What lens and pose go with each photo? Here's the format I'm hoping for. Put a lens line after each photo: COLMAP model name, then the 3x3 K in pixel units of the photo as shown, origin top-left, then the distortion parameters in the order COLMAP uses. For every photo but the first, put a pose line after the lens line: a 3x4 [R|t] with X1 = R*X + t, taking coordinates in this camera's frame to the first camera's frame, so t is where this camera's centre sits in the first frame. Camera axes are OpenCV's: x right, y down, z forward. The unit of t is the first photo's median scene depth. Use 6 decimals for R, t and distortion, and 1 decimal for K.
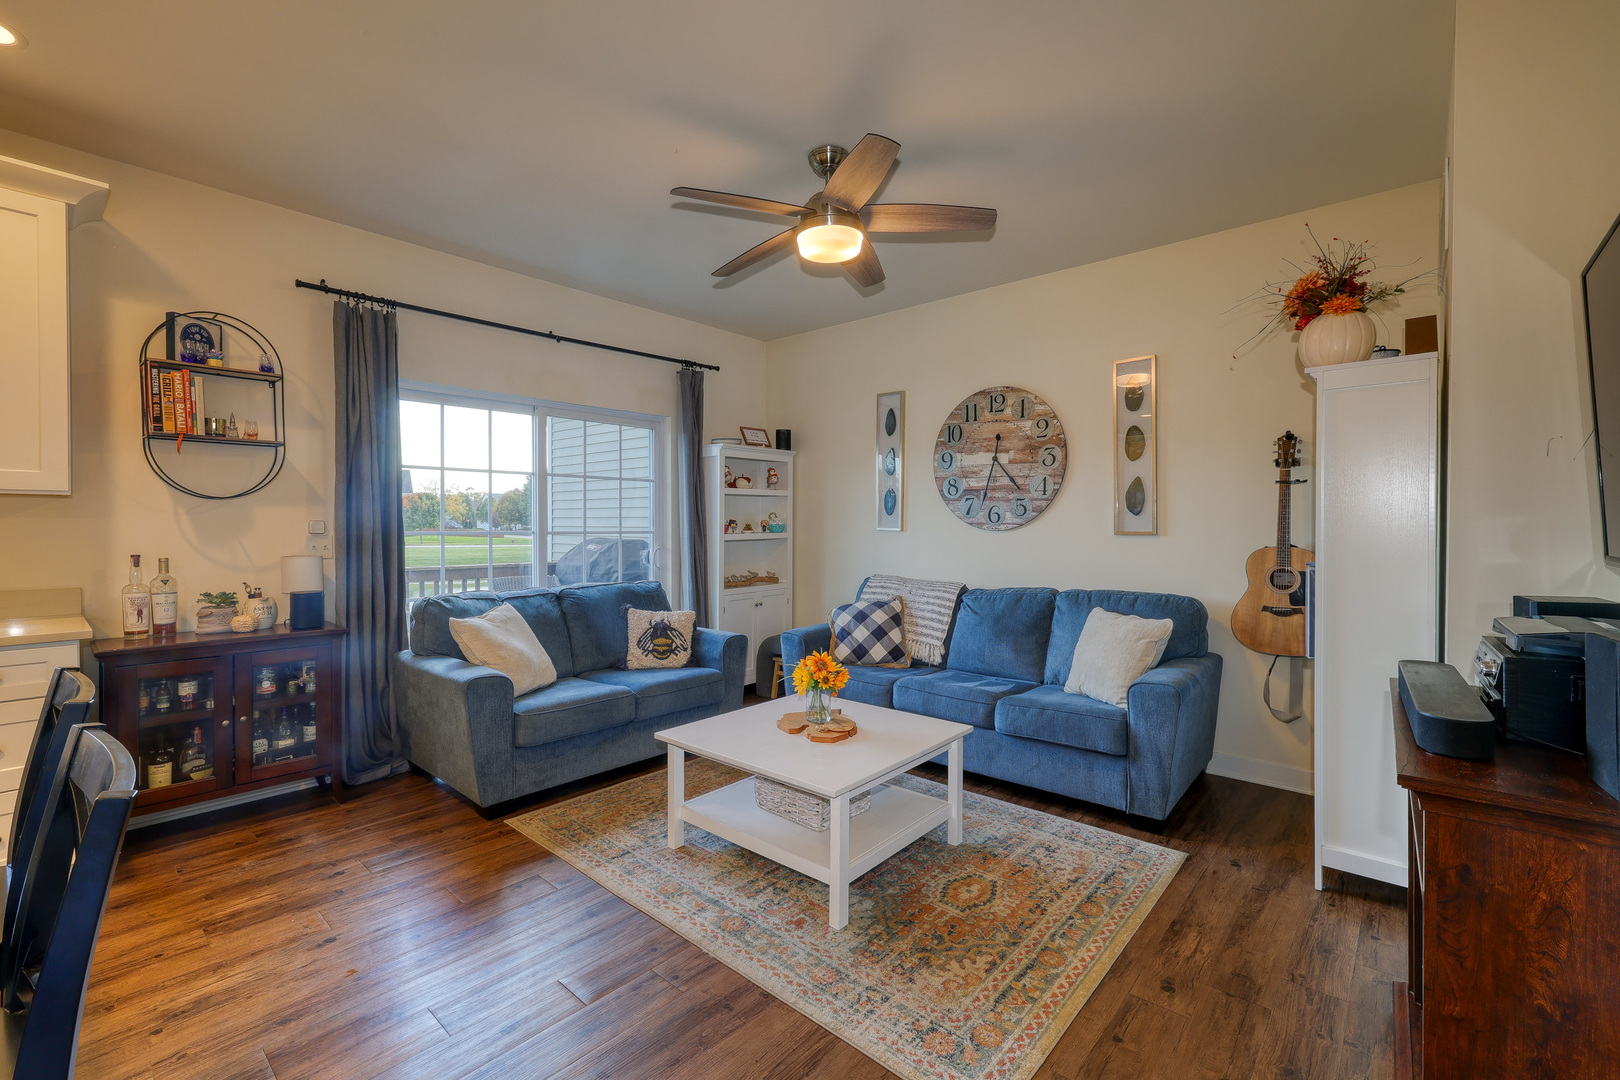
lens RADIAL K [[686.1, 0, 803.8], [0, 686.1, 537.2], [0, 0, 1]] dist [0.003077, 0.000144]
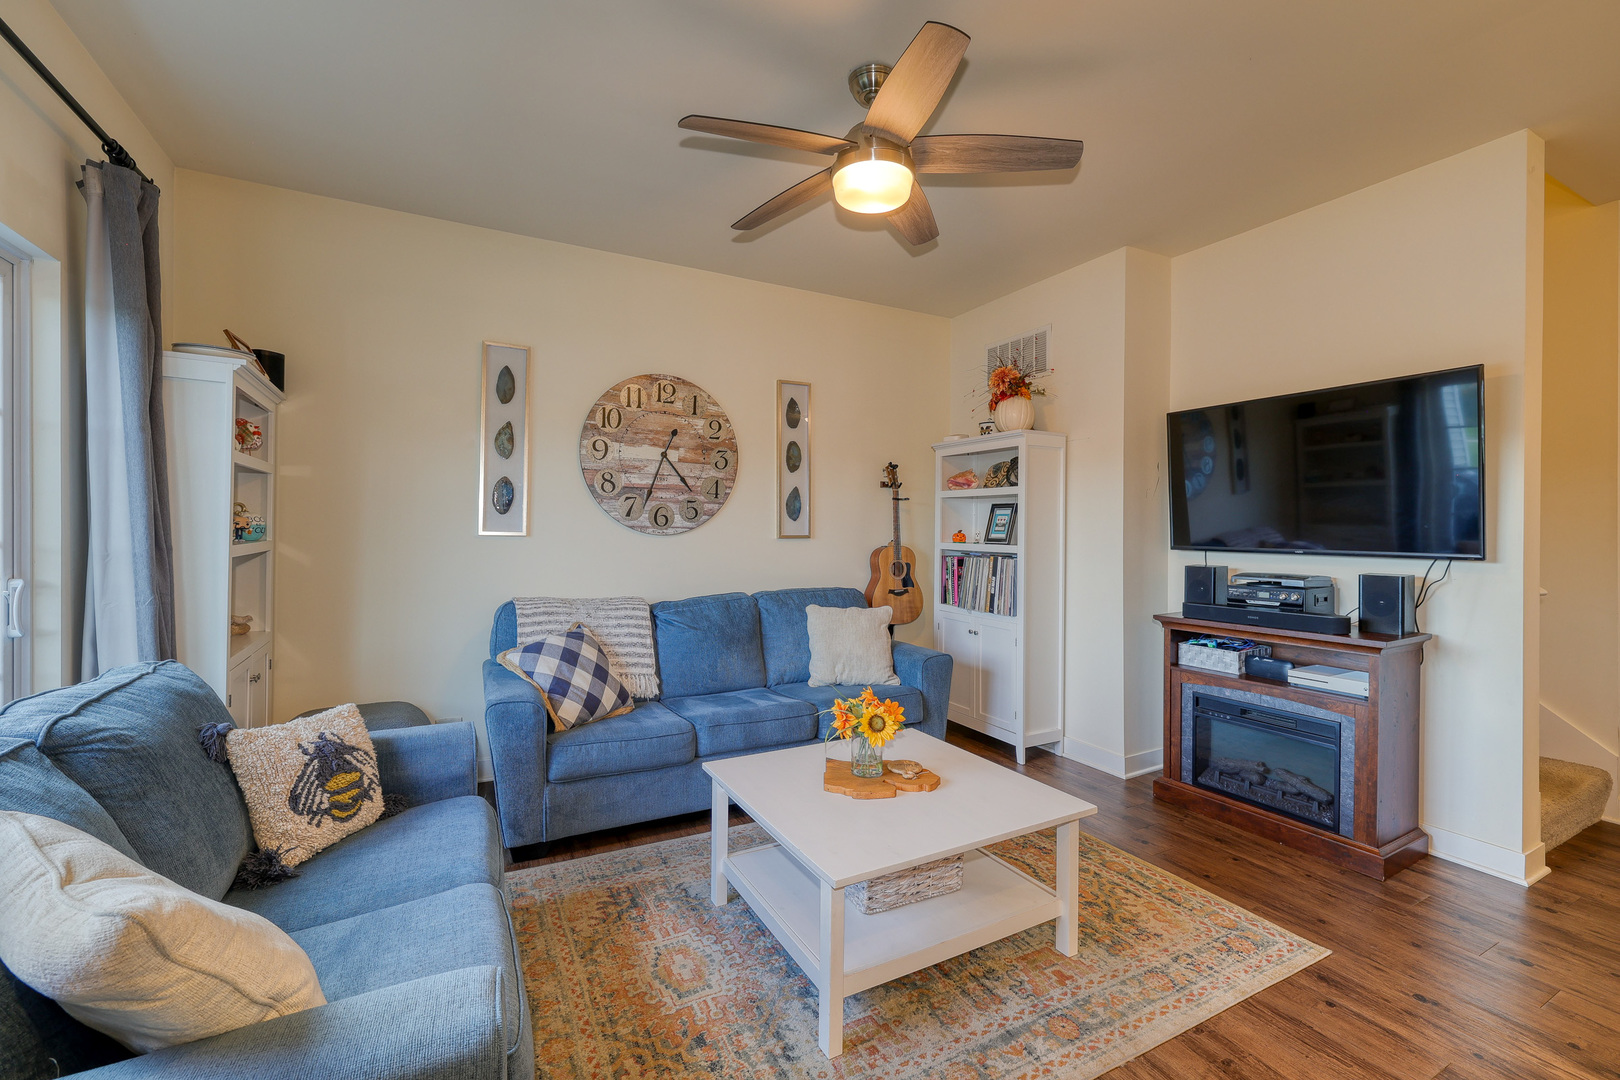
lens RADIAL K [[686.1, 0, 803.6], [0, 686.1, 533.1], [0, 0, 1]] dist [0.003077, 0.000144]
pose [[0.348466, -0.002610, 0.937318, -0.510000], [0.011807, 0.999929, -0.001605, -0.008633], [-0.937247, 0.011626, 0.348472, 0.530579]]
